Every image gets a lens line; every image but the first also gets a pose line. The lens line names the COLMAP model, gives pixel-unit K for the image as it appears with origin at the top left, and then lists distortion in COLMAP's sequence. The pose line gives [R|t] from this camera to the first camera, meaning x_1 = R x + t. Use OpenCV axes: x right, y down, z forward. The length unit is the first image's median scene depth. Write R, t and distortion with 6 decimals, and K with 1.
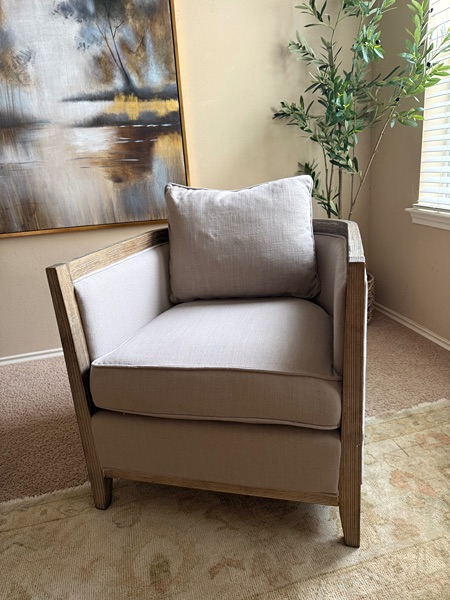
lens RADIAL K [[428.6, 0, 227.1], [0, 428.6, 304.0], [0, 0, 1]] dist [0.002318, -0.007881]
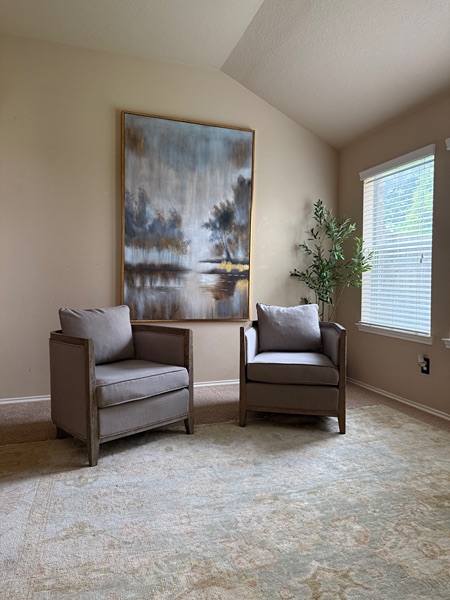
lens RADIAL K [[424.7, 0, 224.1], [0, 424.7, 300.9], [0, 0, 1]] dist [0.107183, -0.146320]
pose [[0.992476, 0.082037, 0.090888, -0.425166], [-0.052873, 0.956714, -0.286188, 0.310936], [-0.110432, 0.279229, 0.953853, -0.971360]]
